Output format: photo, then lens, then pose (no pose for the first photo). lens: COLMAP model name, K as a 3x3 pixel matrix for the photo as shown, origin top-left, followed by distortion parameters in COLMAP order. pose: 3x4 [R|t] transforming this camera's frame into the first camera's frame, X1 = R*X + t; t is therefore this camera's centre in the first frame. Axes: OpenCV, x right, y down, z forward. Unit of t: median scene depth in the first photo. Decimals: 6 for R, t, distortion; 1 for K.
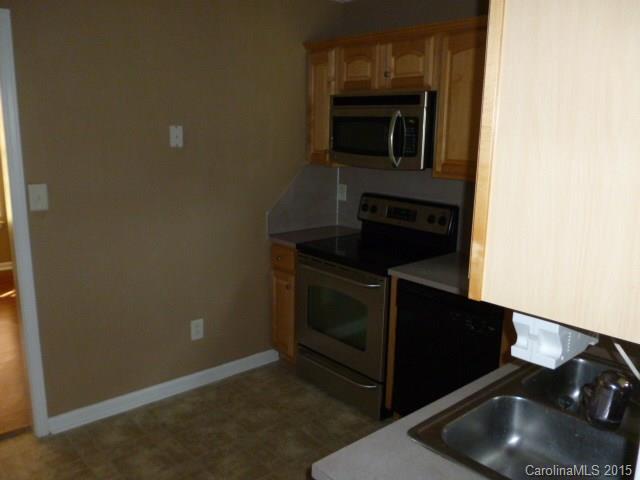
lens RADIAL K [[543.6, 0, 321.5], [0, 543.6, 241.4], [0, 0, 1]] dist [-0.058841, -0.005246]
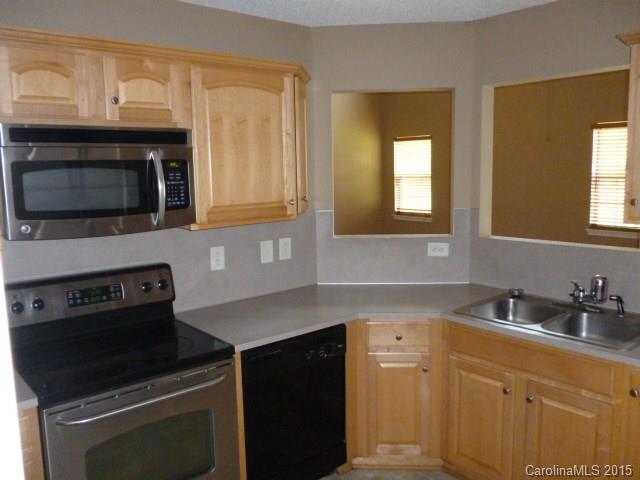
lens RADIAL K [[543.6, 0, 318.5], [0, 543.6, 241.0], [0, 0, 1]] dist [-0.058841, -0.005246]
pose [[0.002767, -0.146518, 0.989204, -0.614551], [0.226242, 0.963651, 0.142100, -0.175199], [-0.974067, 0.223406, 0.035814, 0.773301]]
